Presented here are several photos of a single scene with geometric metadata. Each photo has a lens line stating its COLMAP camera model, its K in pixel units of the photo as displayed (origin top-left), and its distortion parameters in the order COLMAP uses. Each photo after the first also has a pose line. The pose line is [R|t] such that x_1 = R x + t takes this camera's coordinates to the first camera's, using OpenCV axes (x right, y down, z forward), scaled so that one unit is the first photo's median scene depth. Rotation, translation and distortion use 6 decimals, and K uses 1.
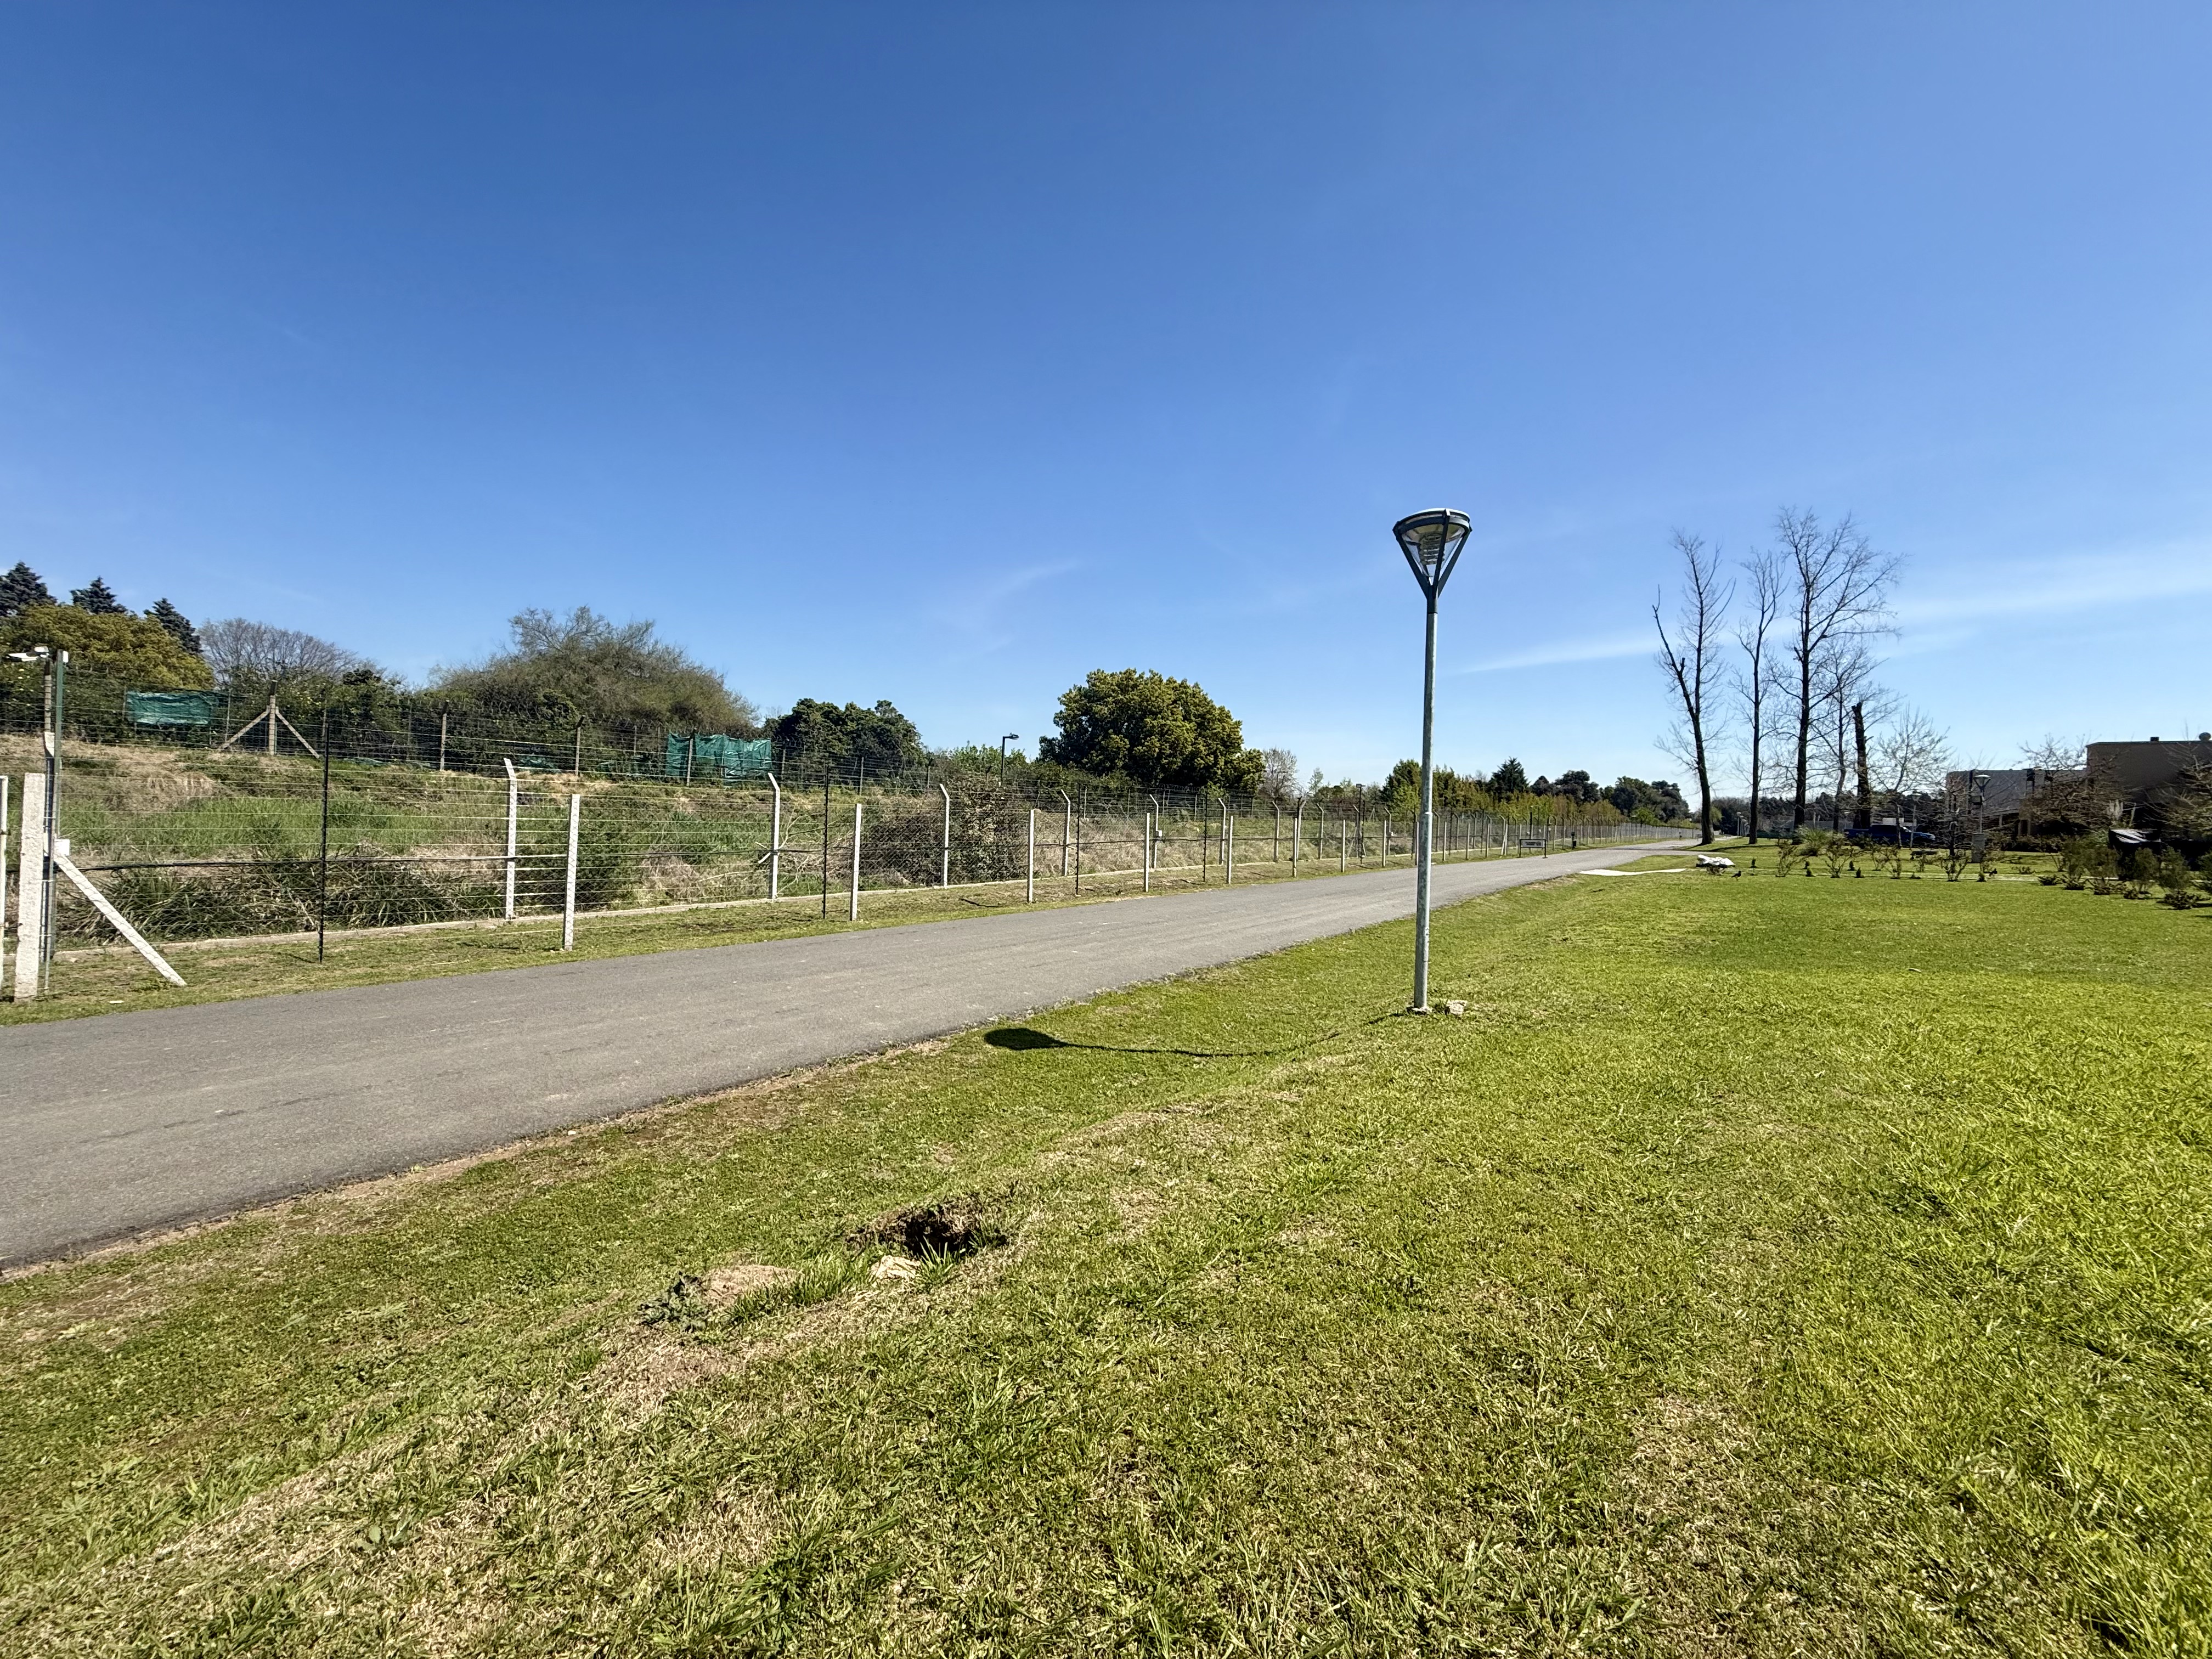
lens RADIAL K [[886.4, 0, 1106.2], [0, 886.4, 812.6], [0, 0, 1]] dist [-0.002478, -0.000411]
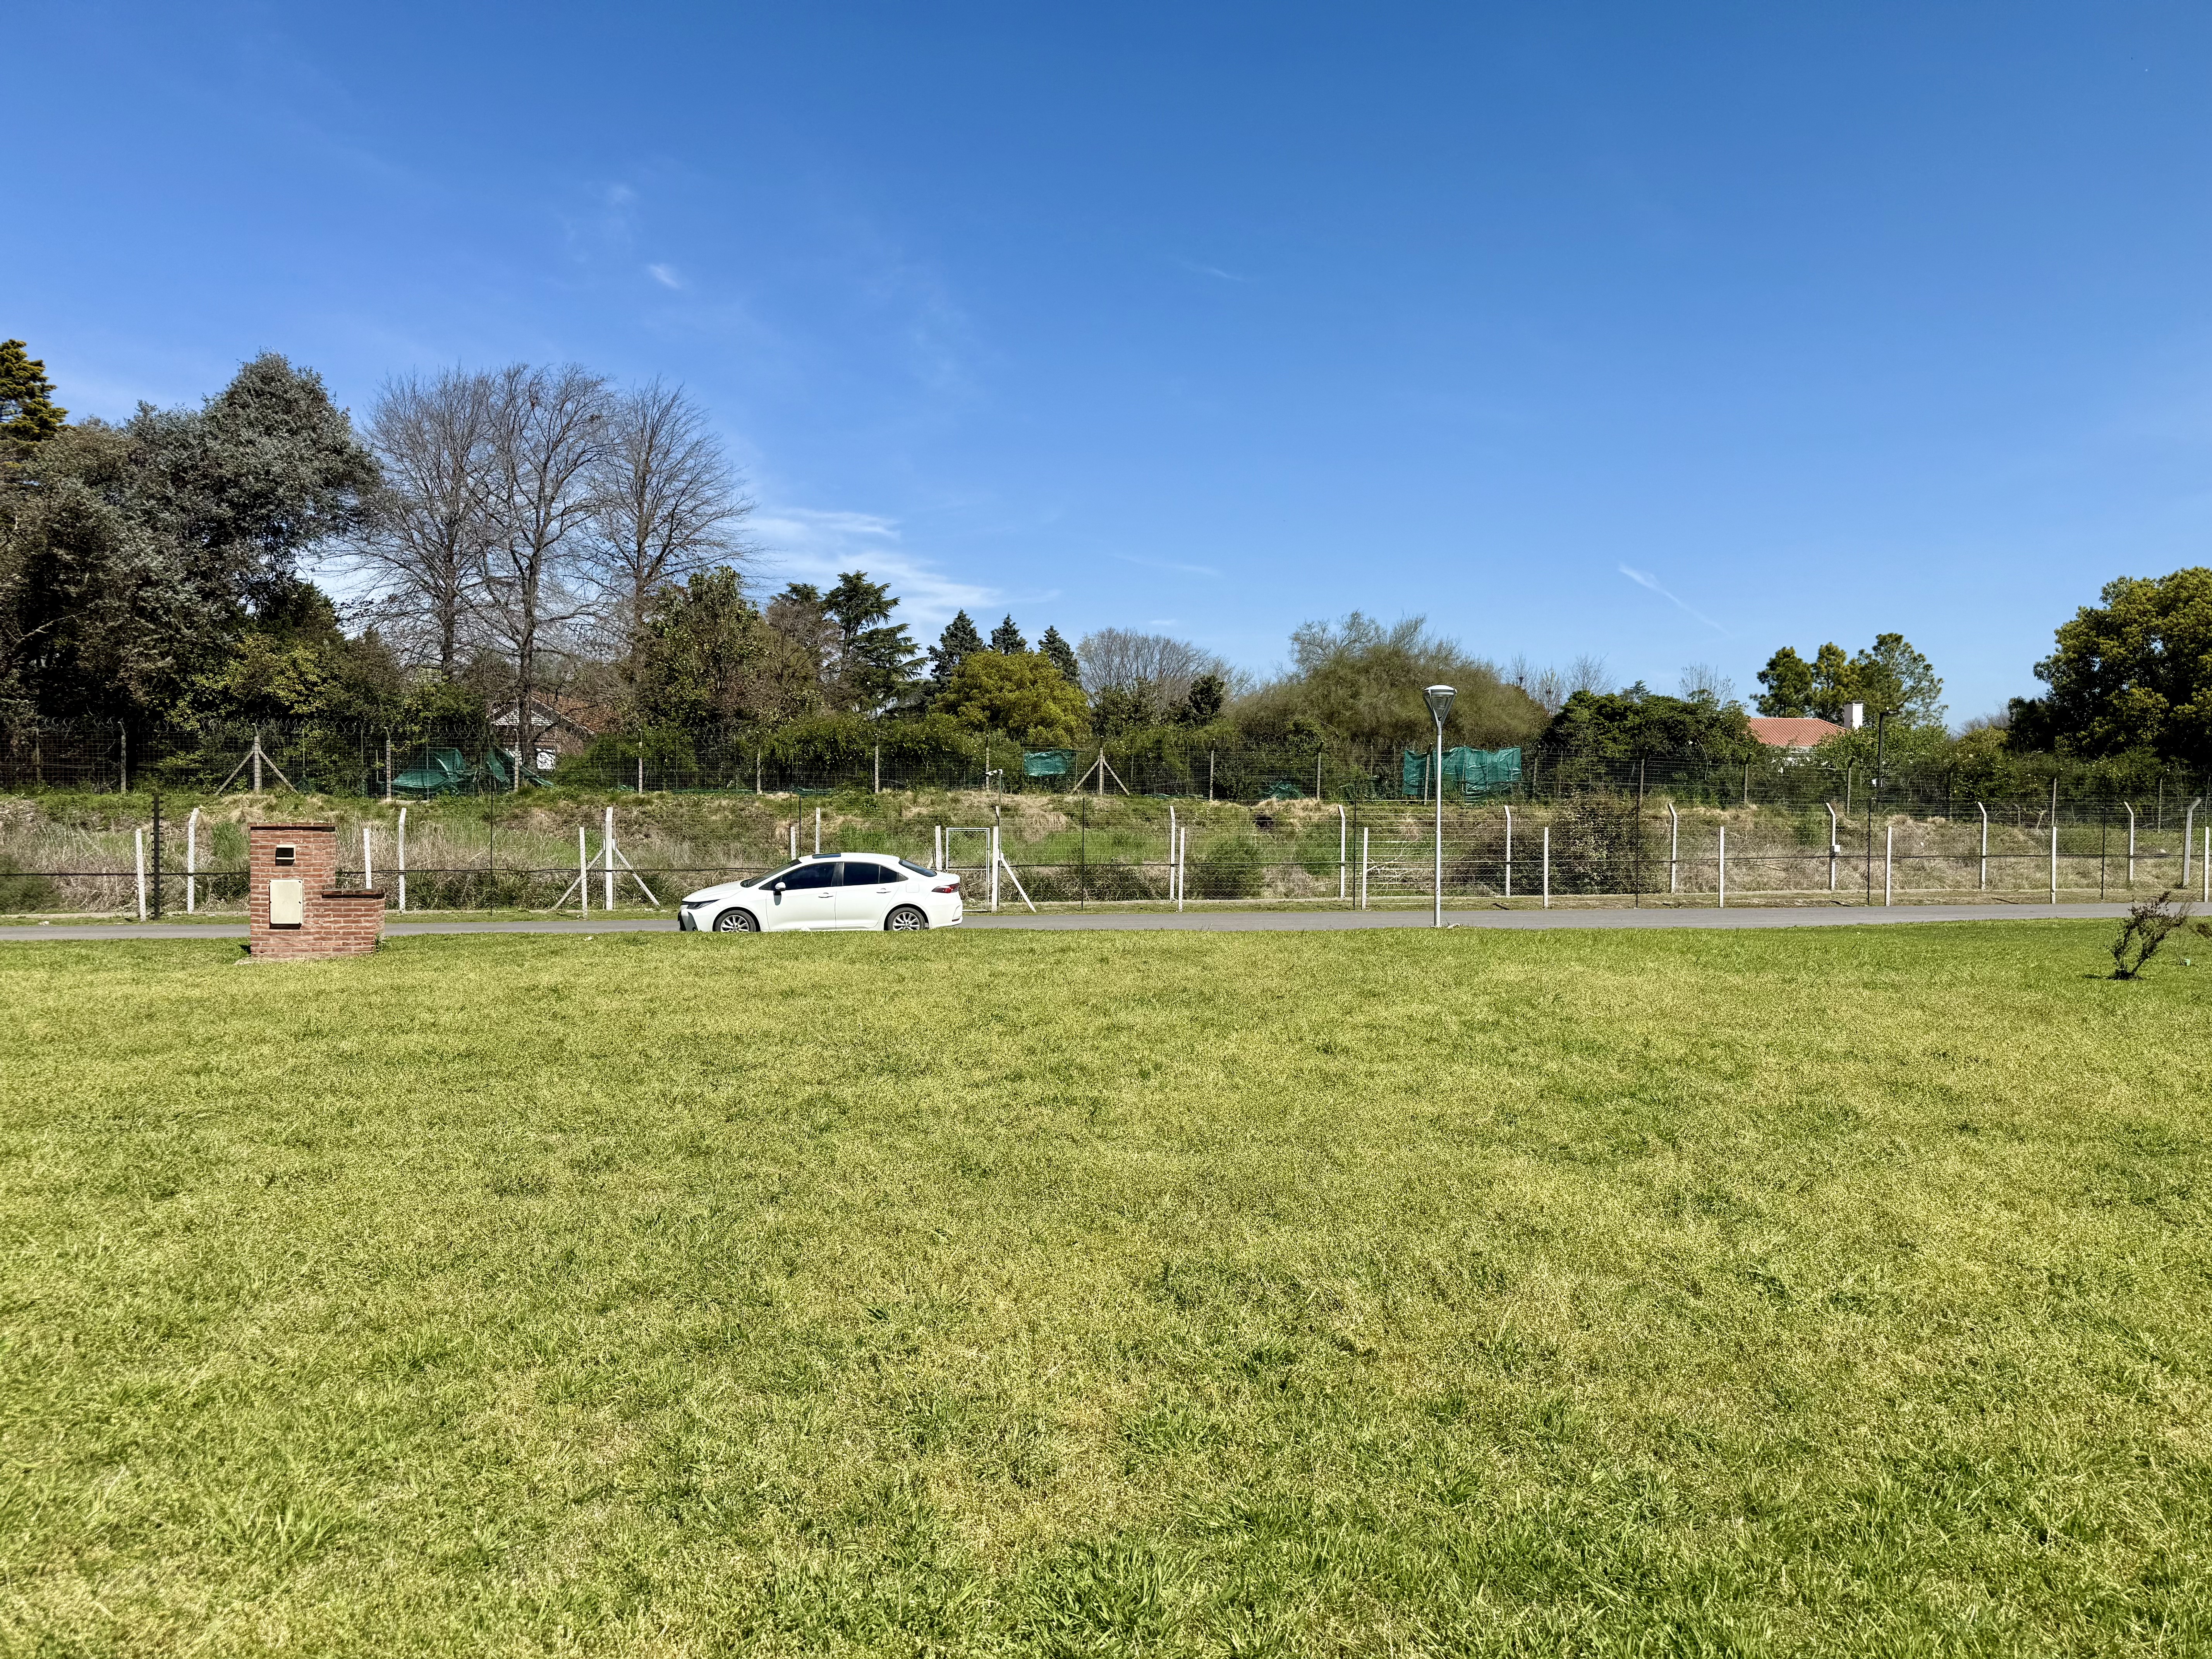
lens RADIAL K [[1577.1, 0, 1106.0], [0, 1577.1, 829.5], [0, 0, 1]] dist [0.148783, -0.230234]
pose [[0.702338, -0.019722, -0.711571, 0.414378], [0.020847, 0.999757, -0.007133, 0.001125], [0.711539, -0.009824, 0.702578, -0.362601]]
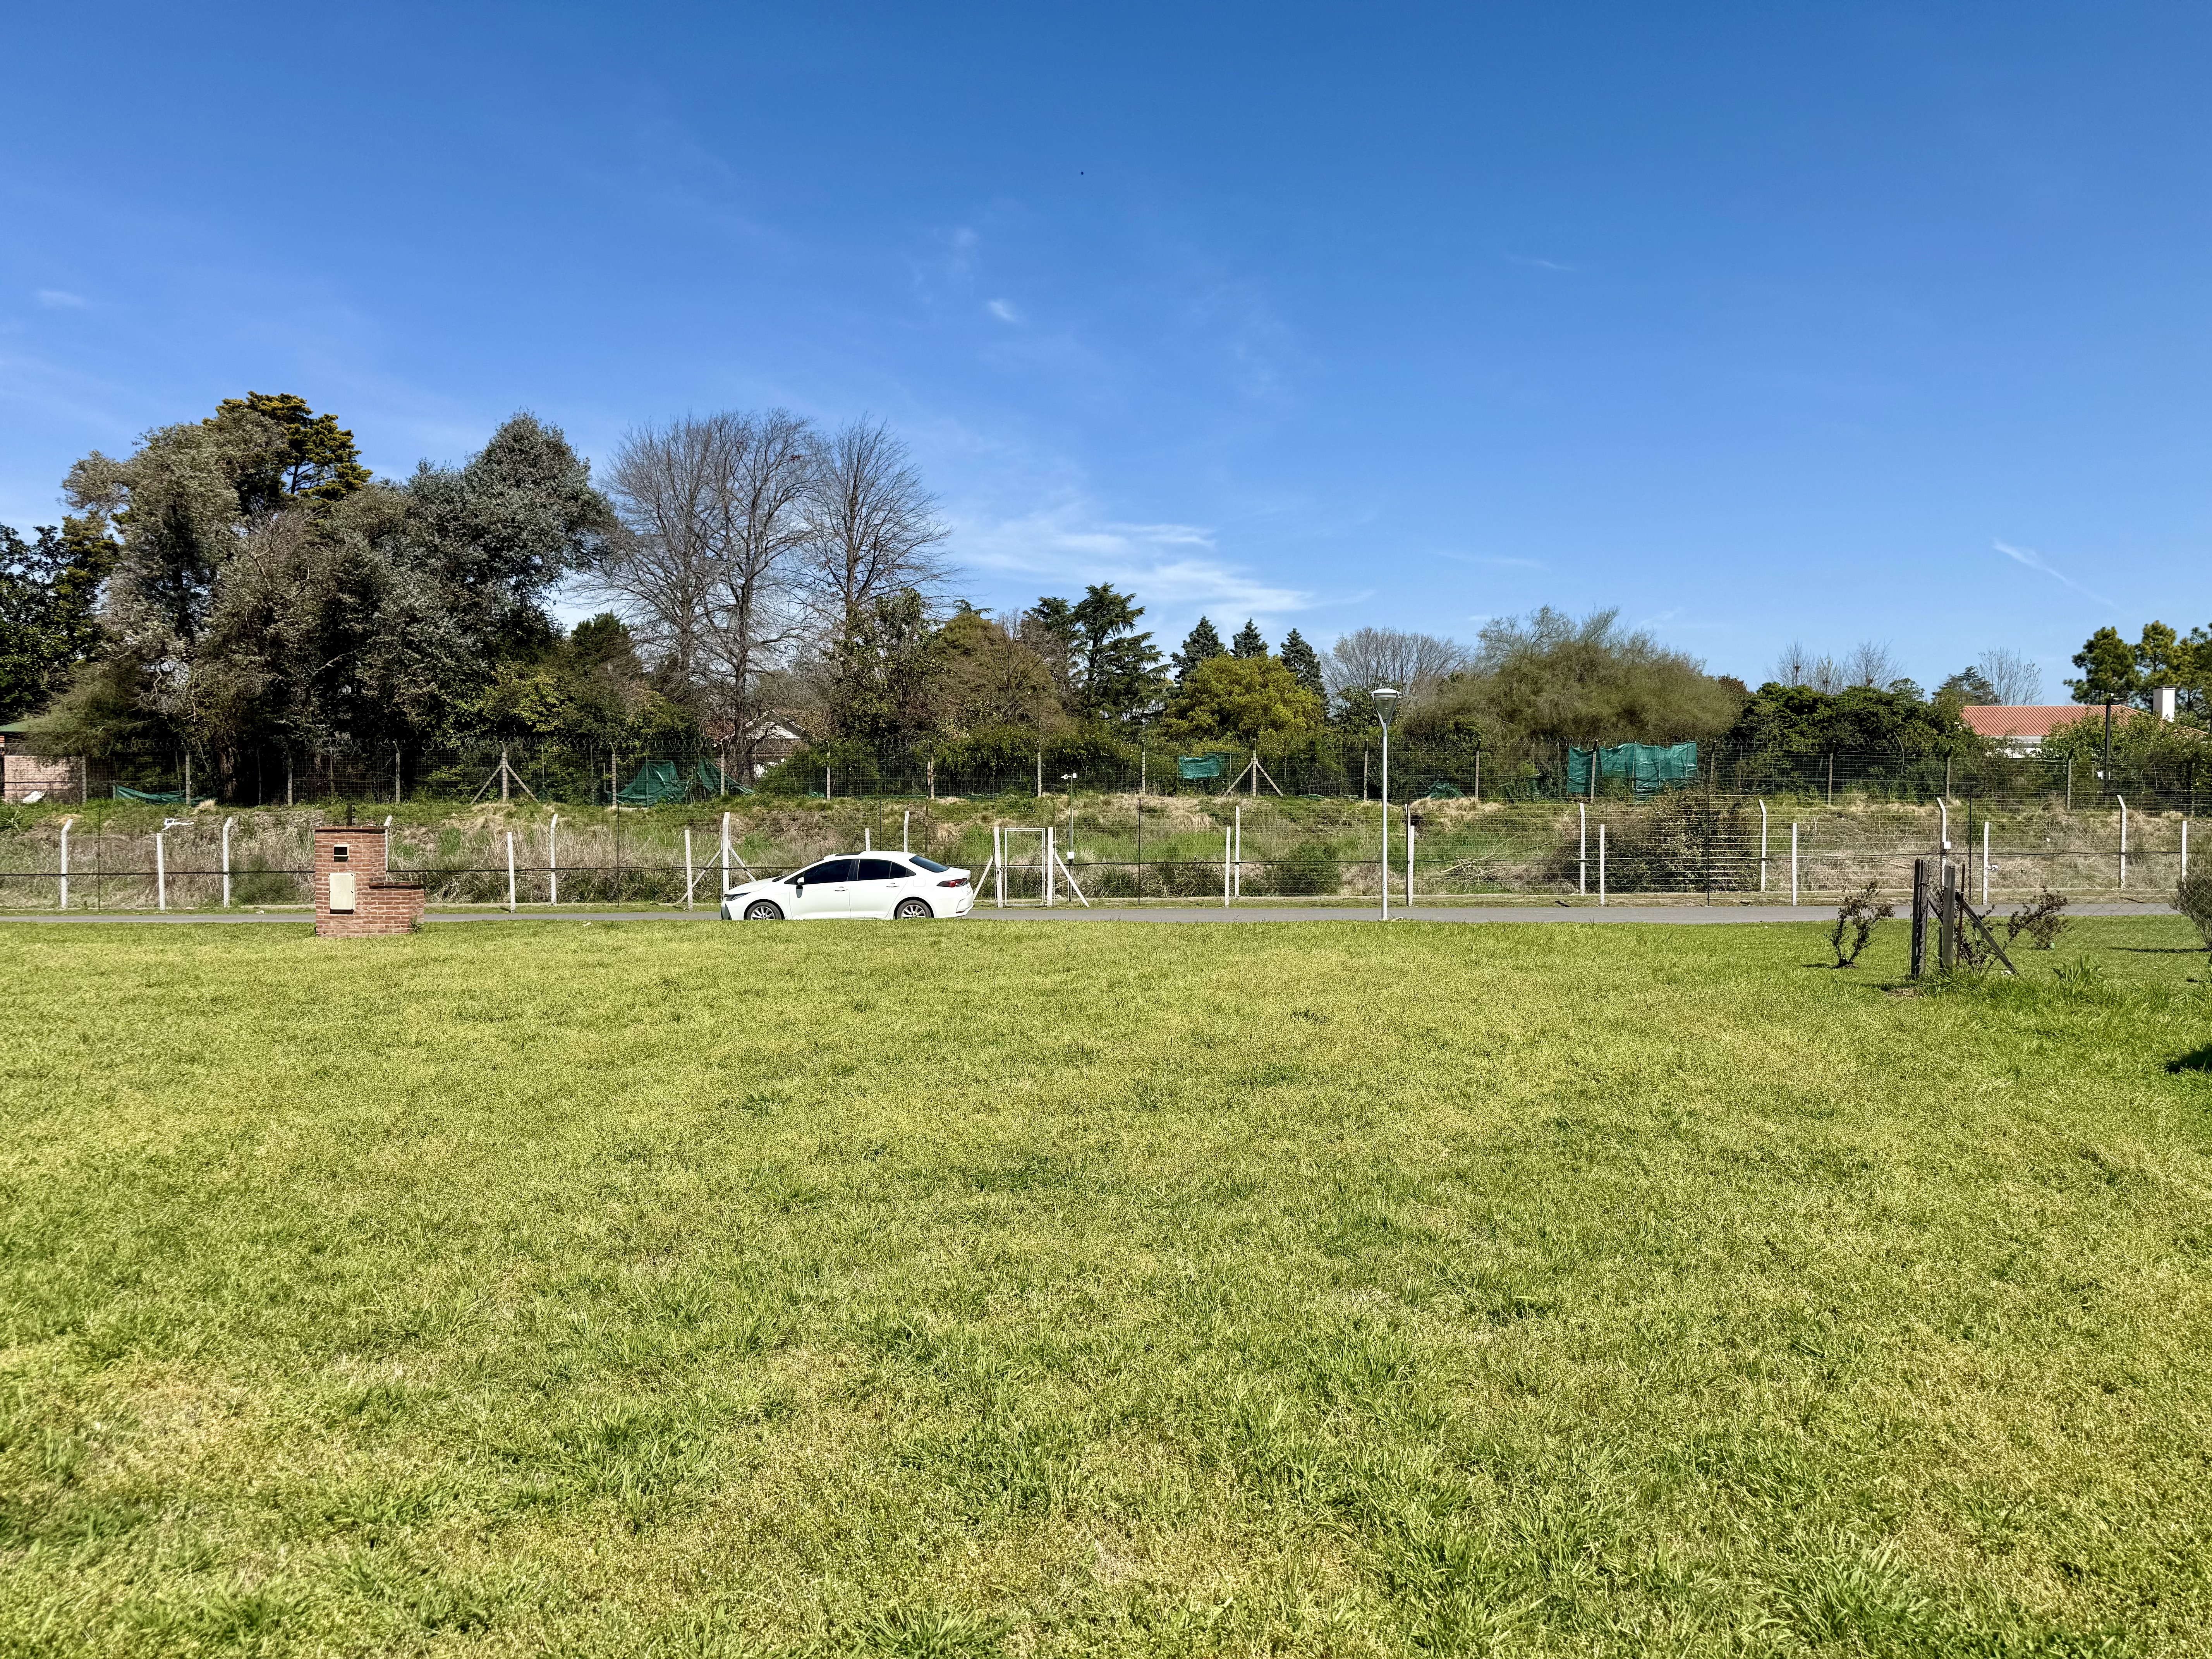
lens RADIAL K [[1577.1, 0, 1106.0], [0, 1577.1, 829.5], [0, 0, 1]] dist [0.148783, -0.230234]
pose [[0.546894, -0.024537, -0.836843, 0.542699], [0.024235, 0.999616, -0.013471, 0.006564], [0.836851, -0.012913, 0.547278, -0.282419]]
